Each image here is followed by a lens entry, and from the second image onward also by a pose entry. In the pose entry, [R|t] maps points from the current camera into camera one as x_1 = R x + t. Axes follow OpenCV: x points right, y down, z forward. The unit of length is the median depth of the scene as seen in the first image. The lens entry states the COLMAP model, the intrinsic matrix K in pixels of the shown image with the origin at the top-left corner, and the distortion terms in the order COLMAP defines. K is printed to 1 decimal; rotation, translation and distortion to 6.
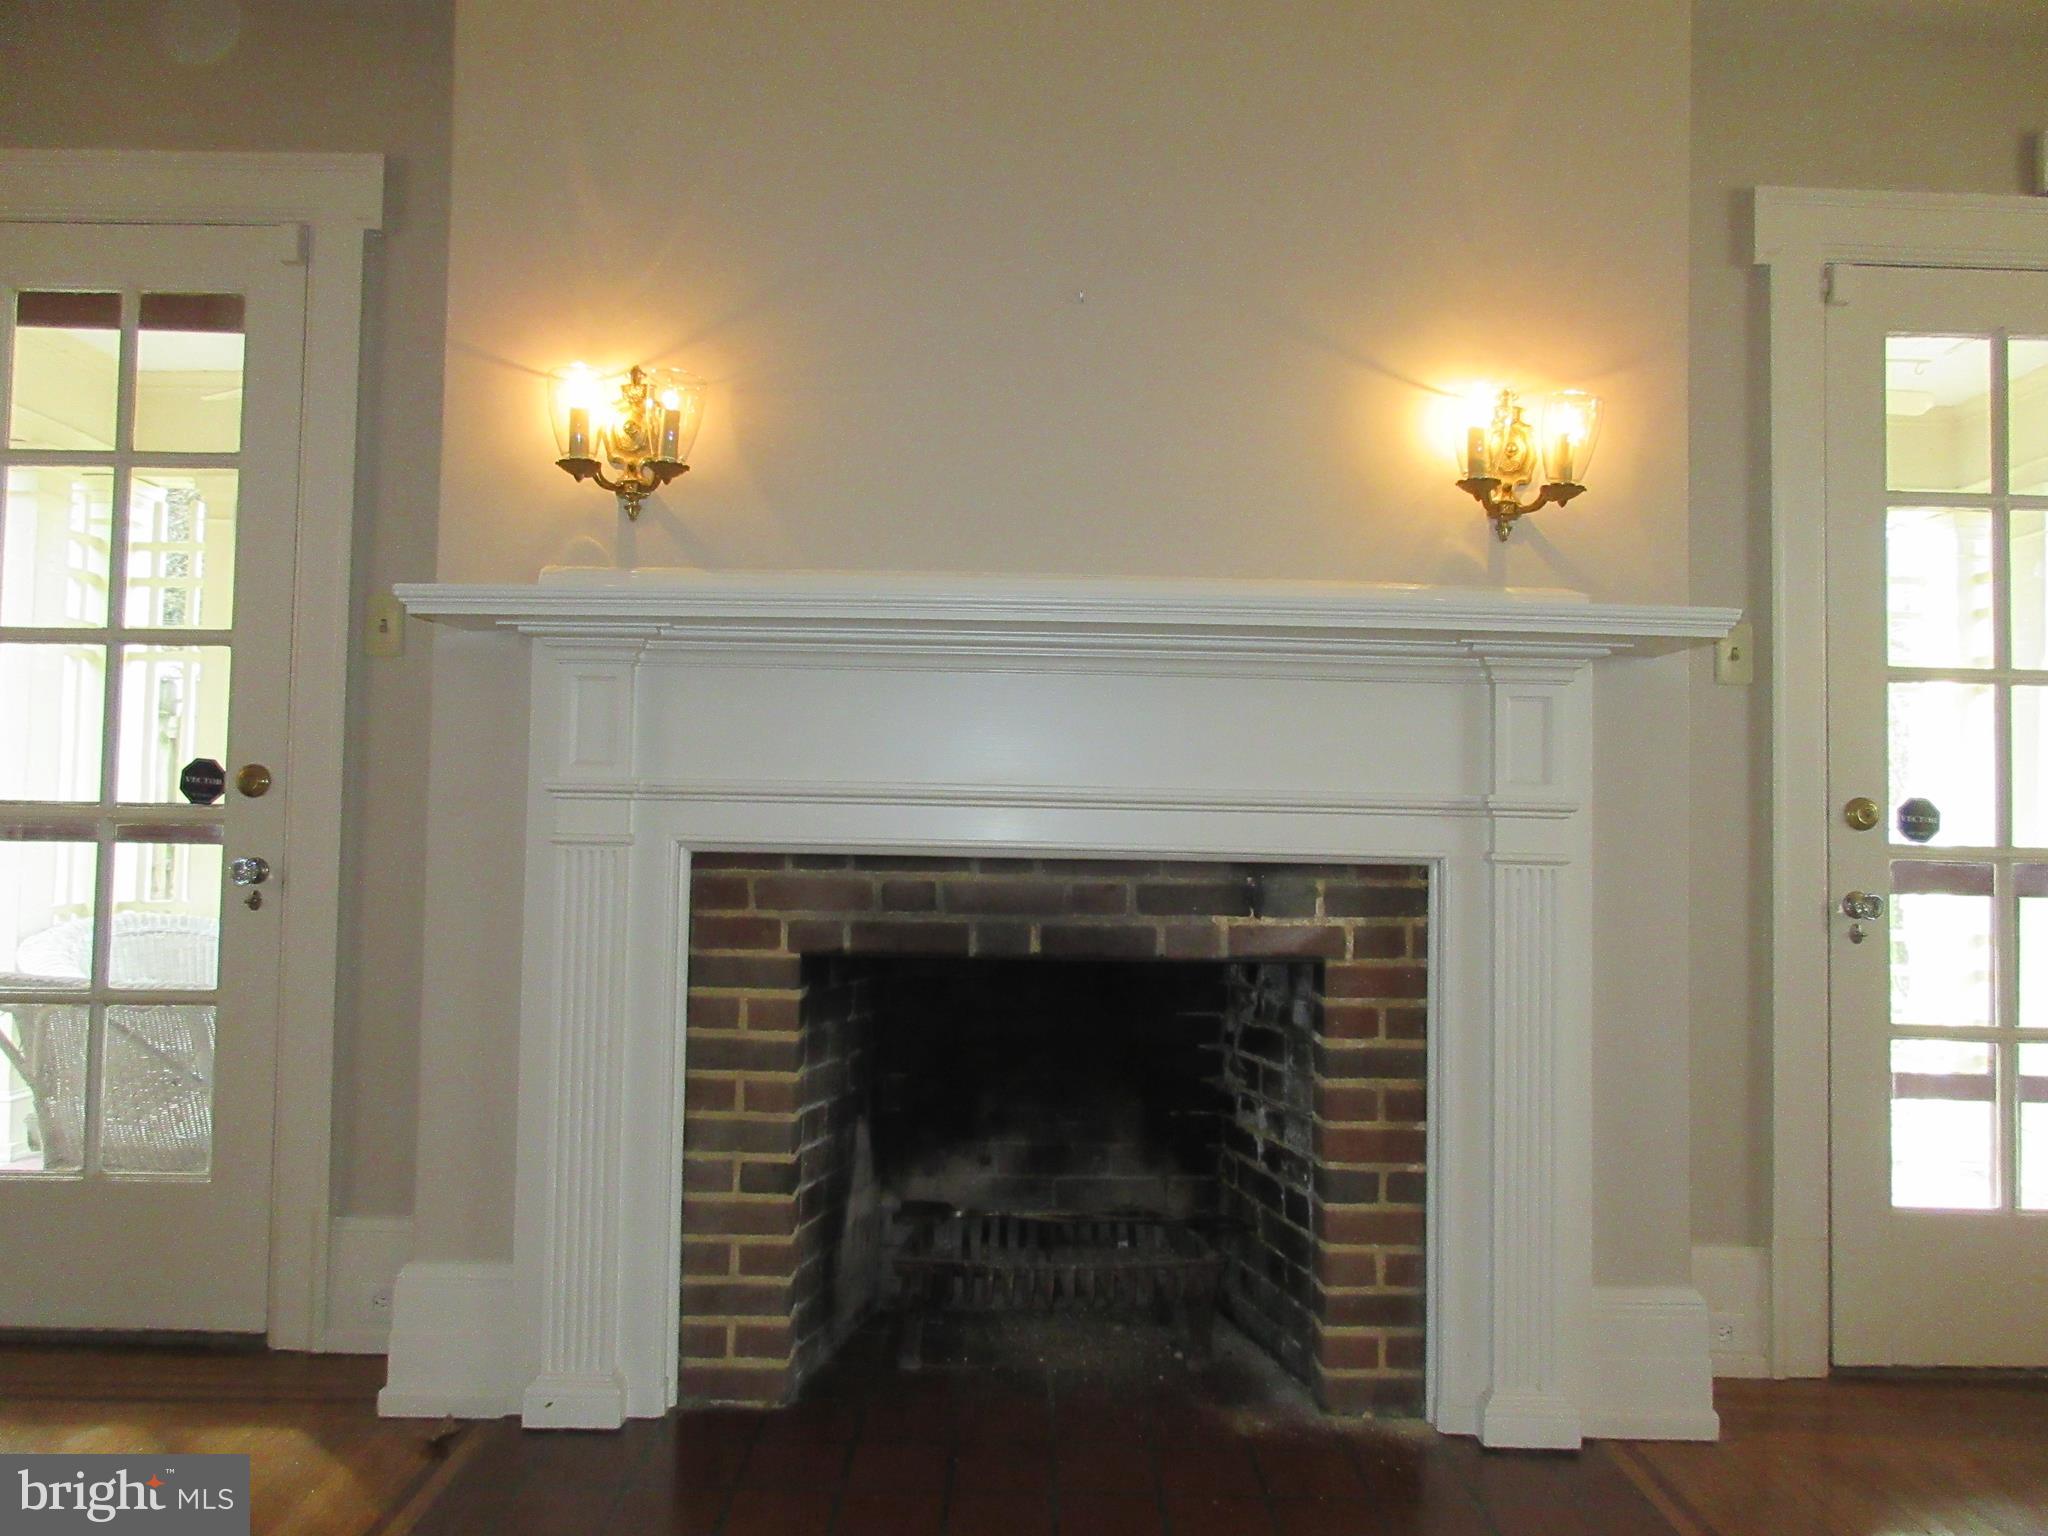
lens RADIAL K [[1499.5, 0, 1038.1], [0, 1499.5, 770.5], [0, 0, 1]] dist [-0.001678, -0.000667]
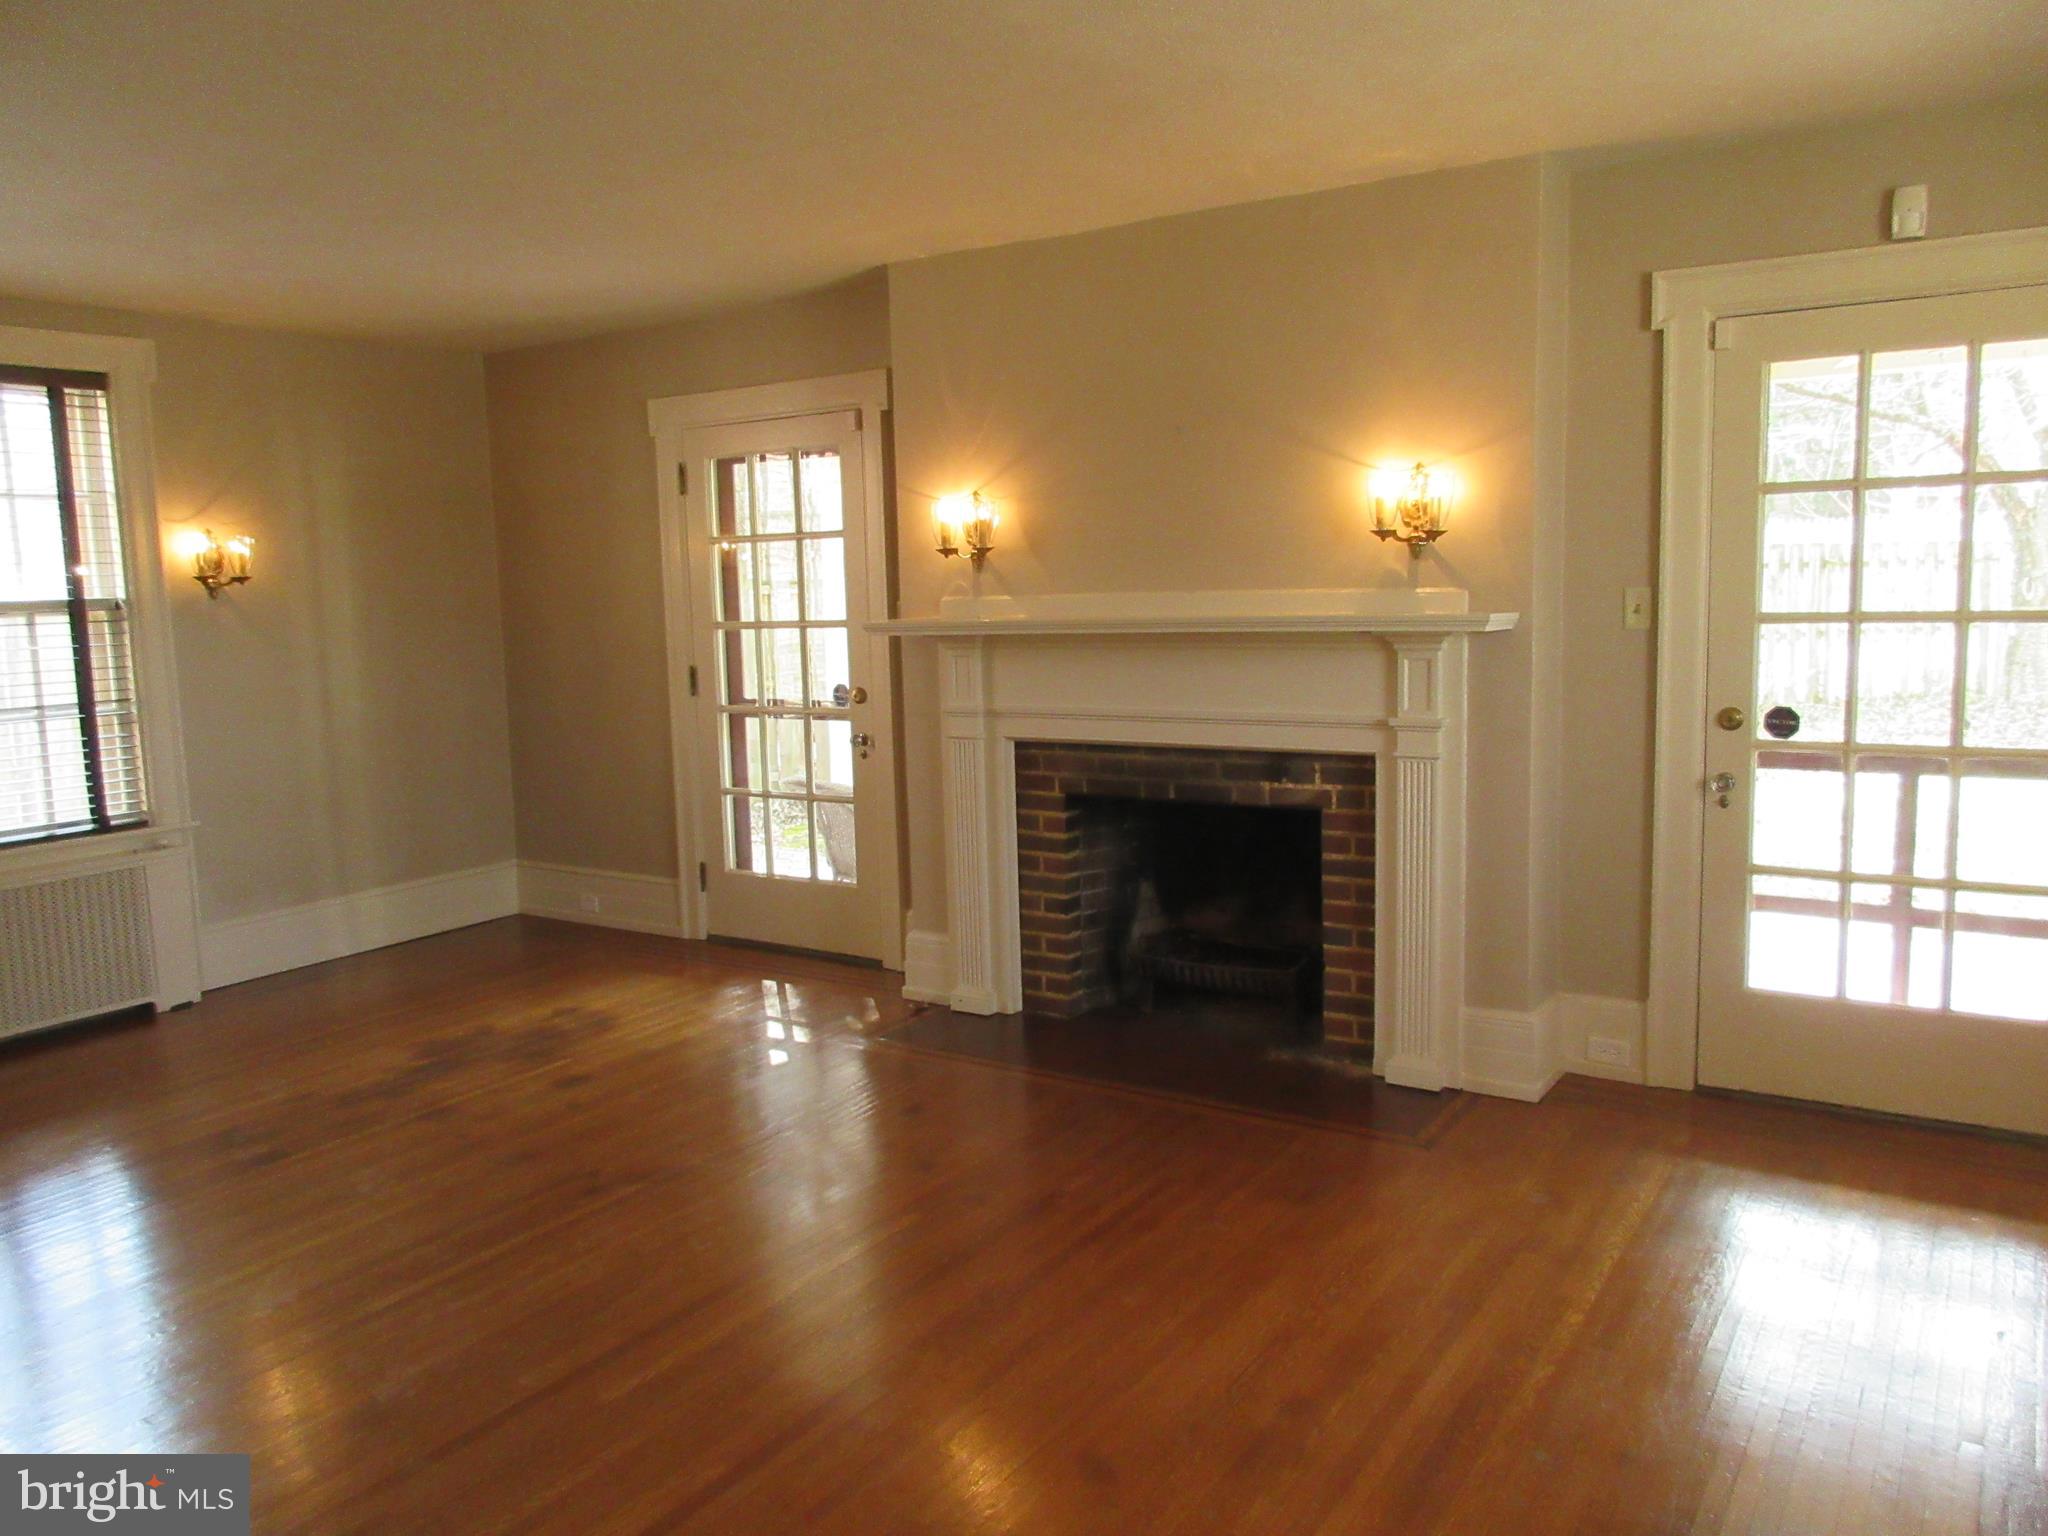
lens RADIAL K [[1499.5, 0, 1015.2], [0, 1499.5, 767.7], [0, 0, 1]] dist [-0.001678, -0.000667]
pose [[0.828452, 0.026329, -0.559440, 0.867971], [0.068044, 0.986763, 0.147203, -0.200151], [0.555911, -0.160018, 0.815695, -0.606056]]
